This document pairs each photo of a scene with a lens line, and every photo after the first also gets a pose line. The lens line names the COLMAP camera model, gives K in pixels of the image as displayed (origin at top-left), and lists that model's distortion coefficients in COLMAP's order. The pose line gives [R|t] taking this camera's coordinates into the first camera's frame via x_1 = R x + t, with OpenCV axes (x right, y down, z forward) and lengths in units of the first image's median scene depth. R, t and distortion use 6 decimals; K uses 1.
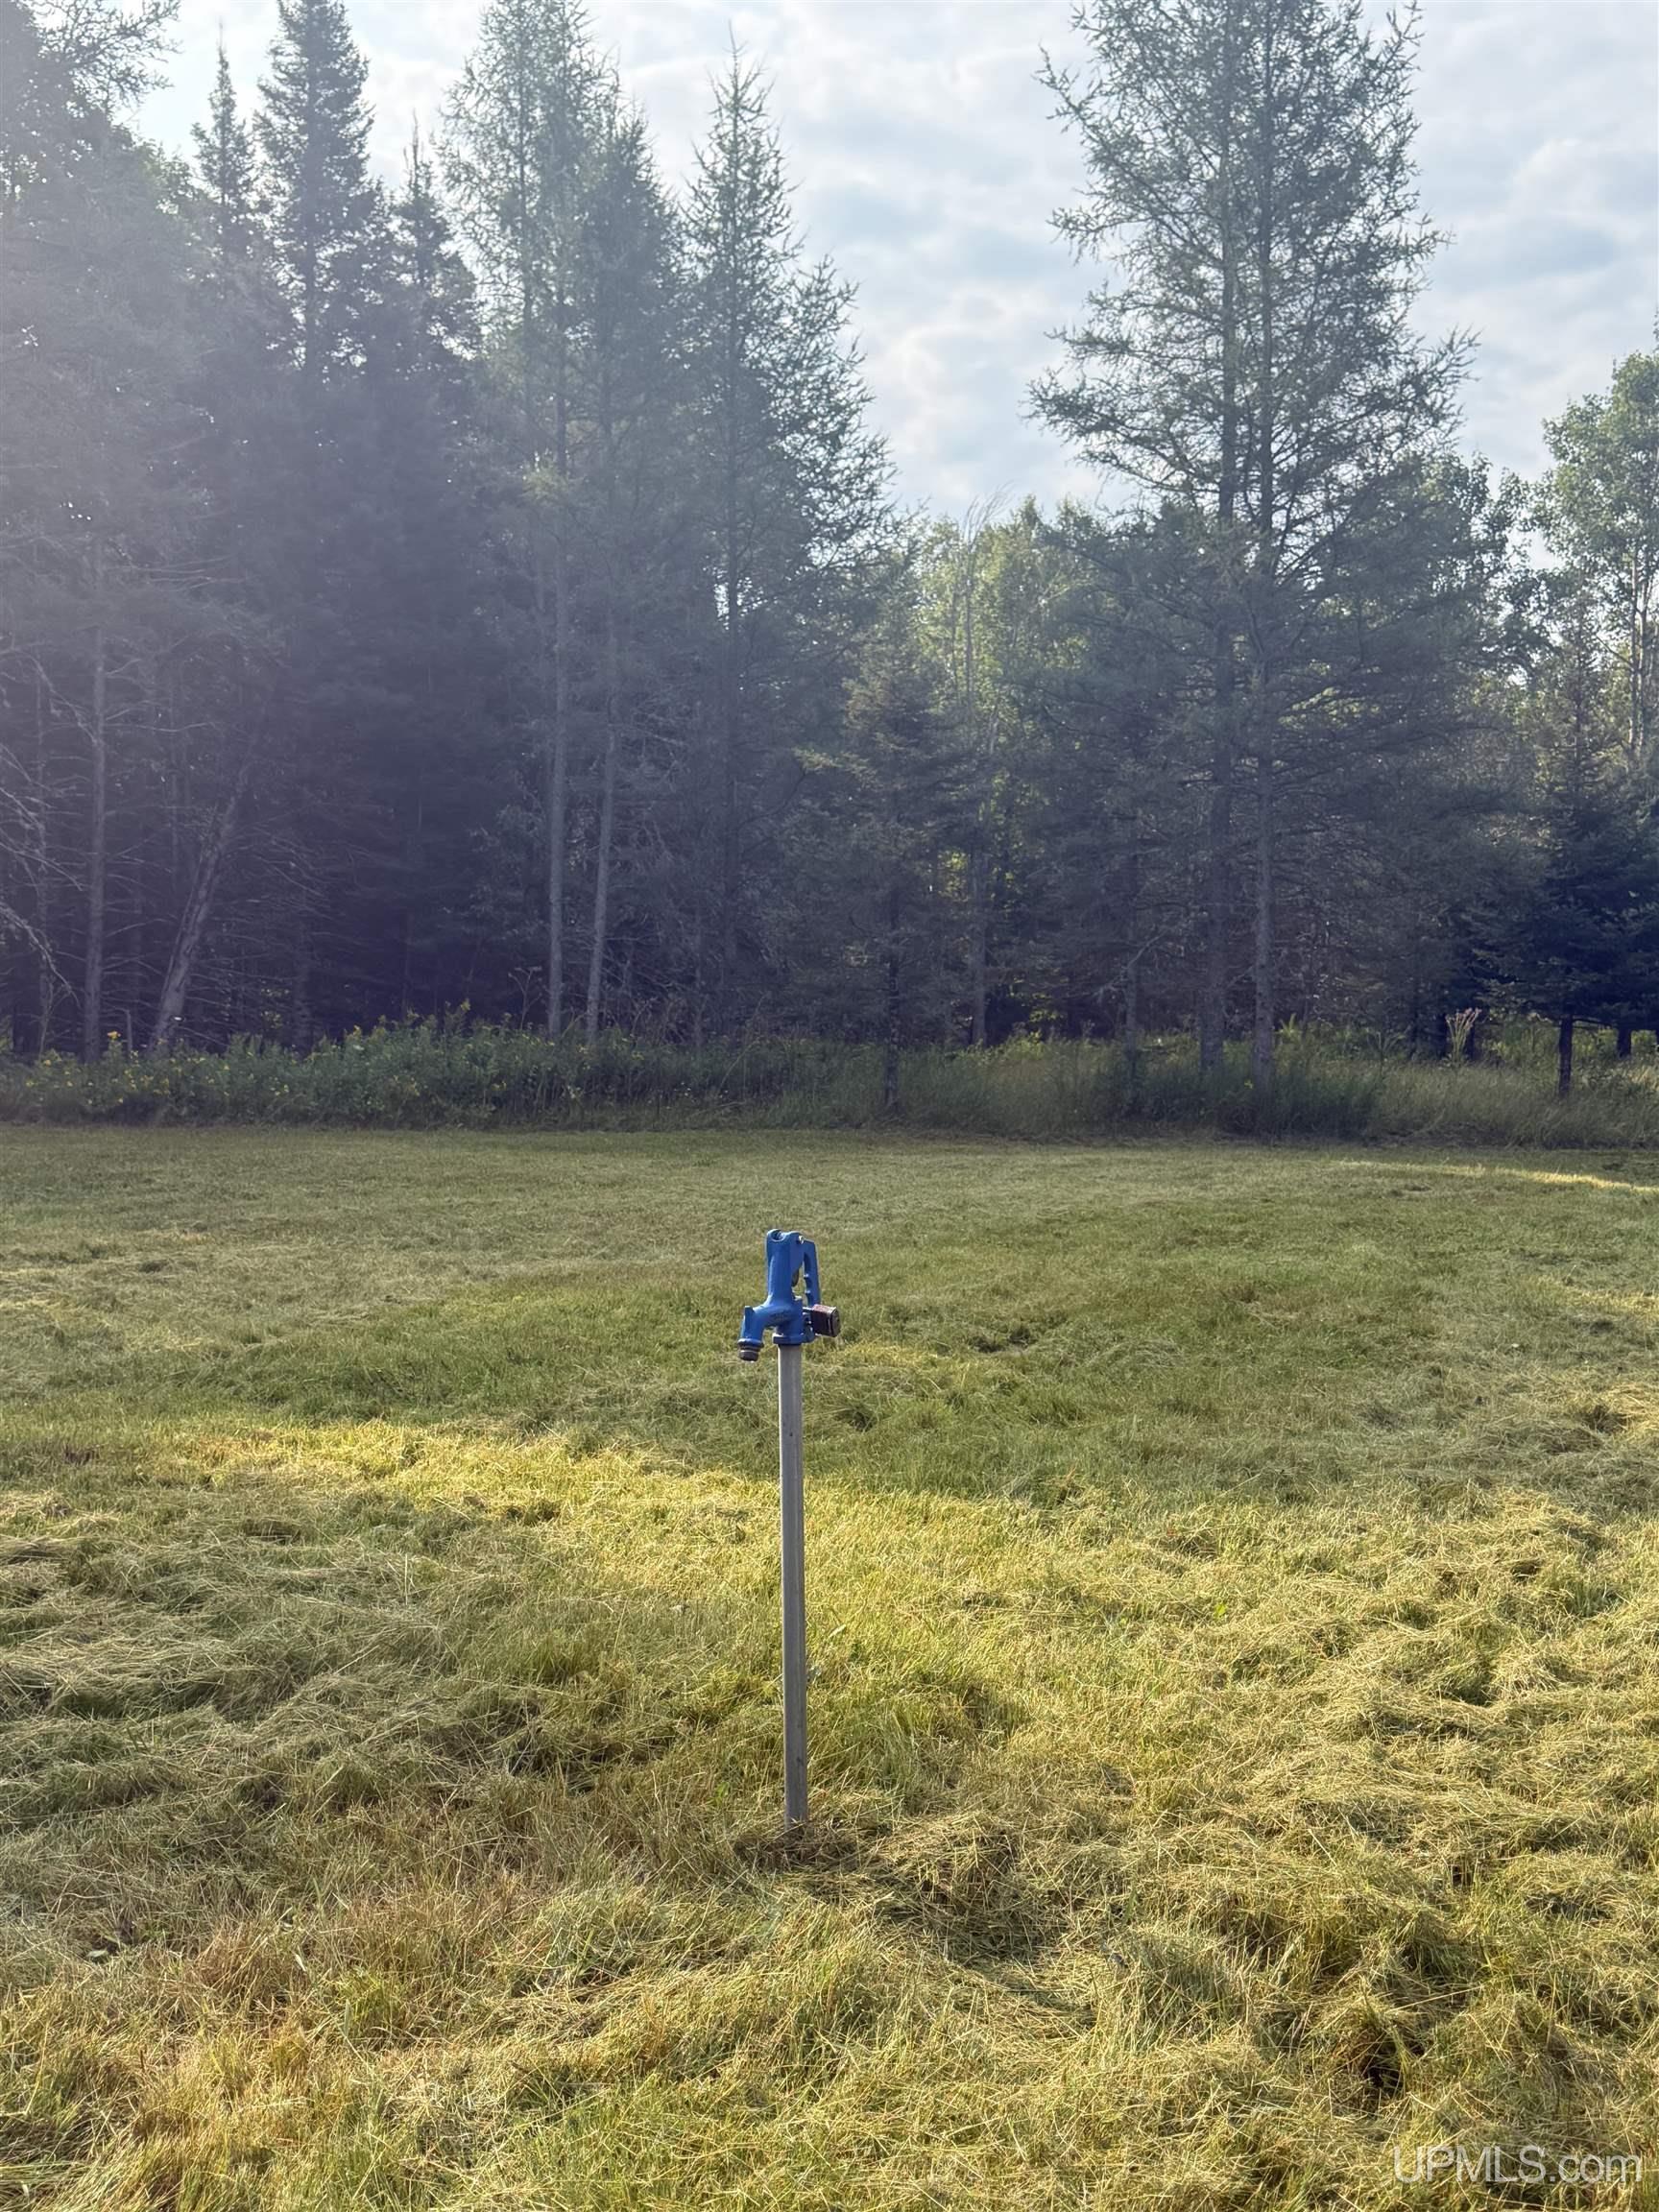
lens RADIAL K [[2449.0, 0, 829.4], [0, 2449.0, 1105.7], [0, 0, 1]] dist [-0.001173, 0.000000]
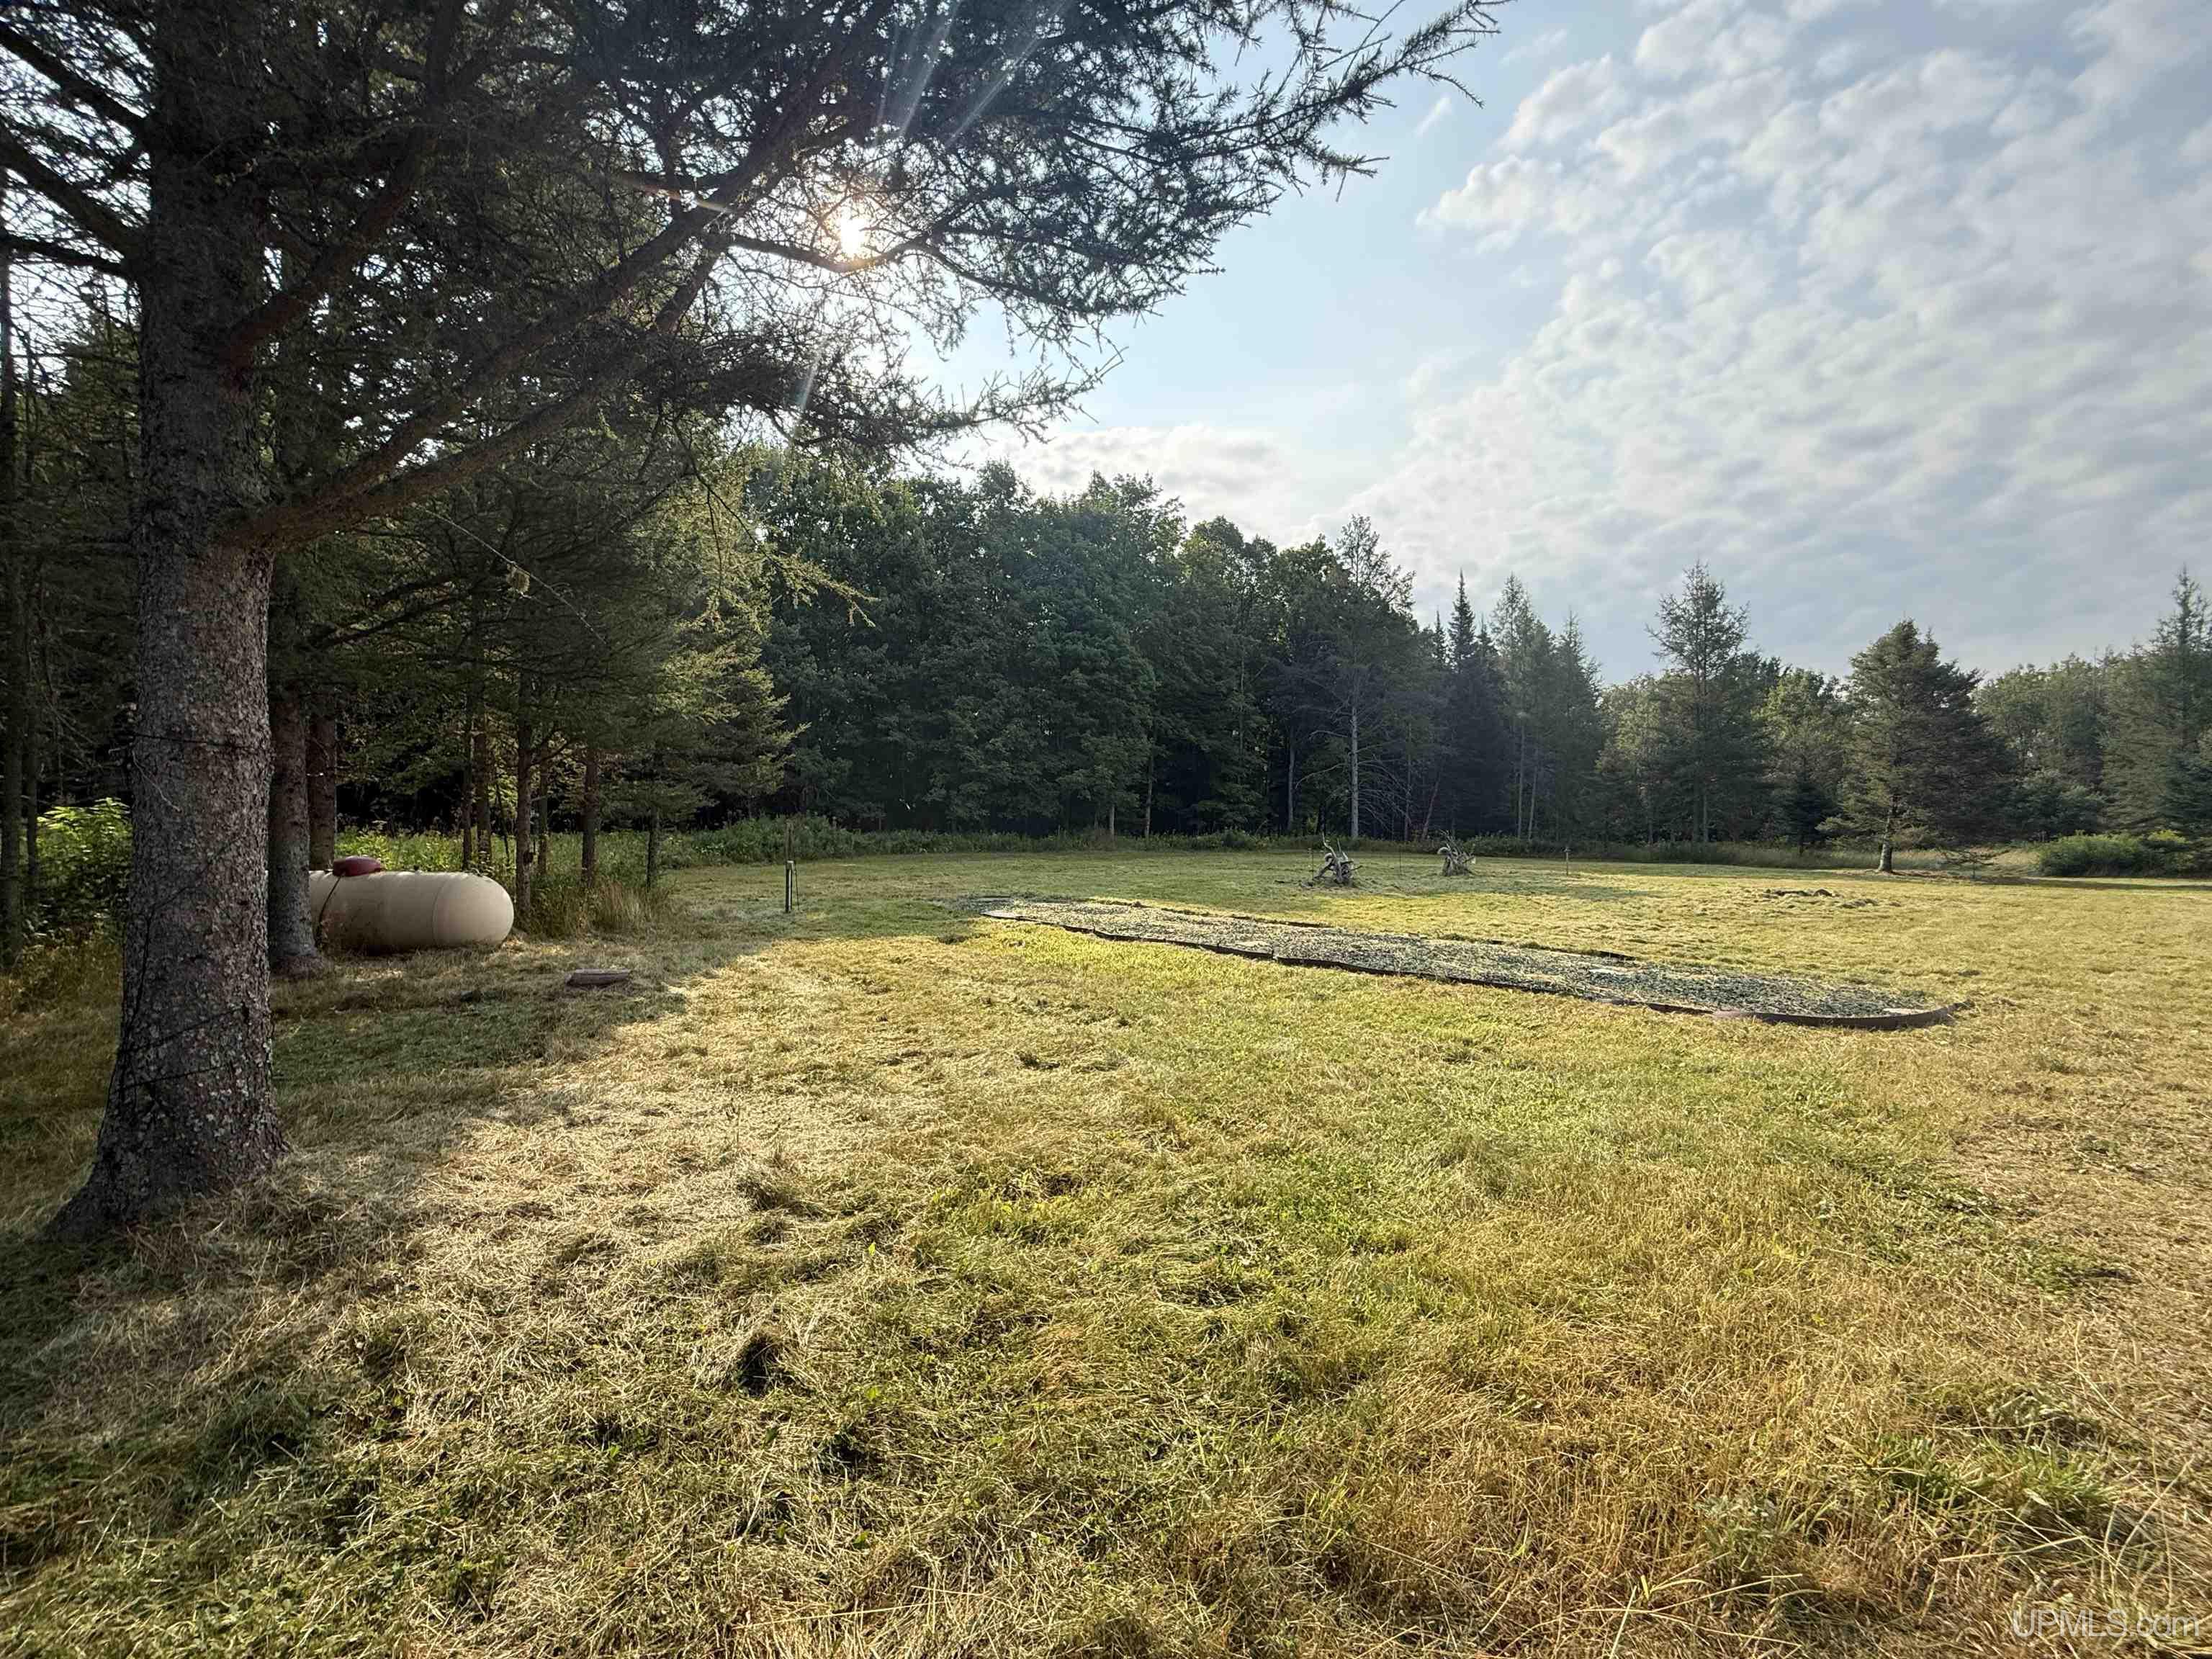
lens RADIAL K [[879.0, 0, 1102.8], [0, 879.0, 838.6], [0, 0, 1]] dist [0.000627, 0.000230]
pose [[0.866290, 0.016267, -0.499277, 0.022286], [-0.030761, 0.999310, -0.020814, 0.022357], [0.498594, 0.033389, 0.866192, -0.628332]]
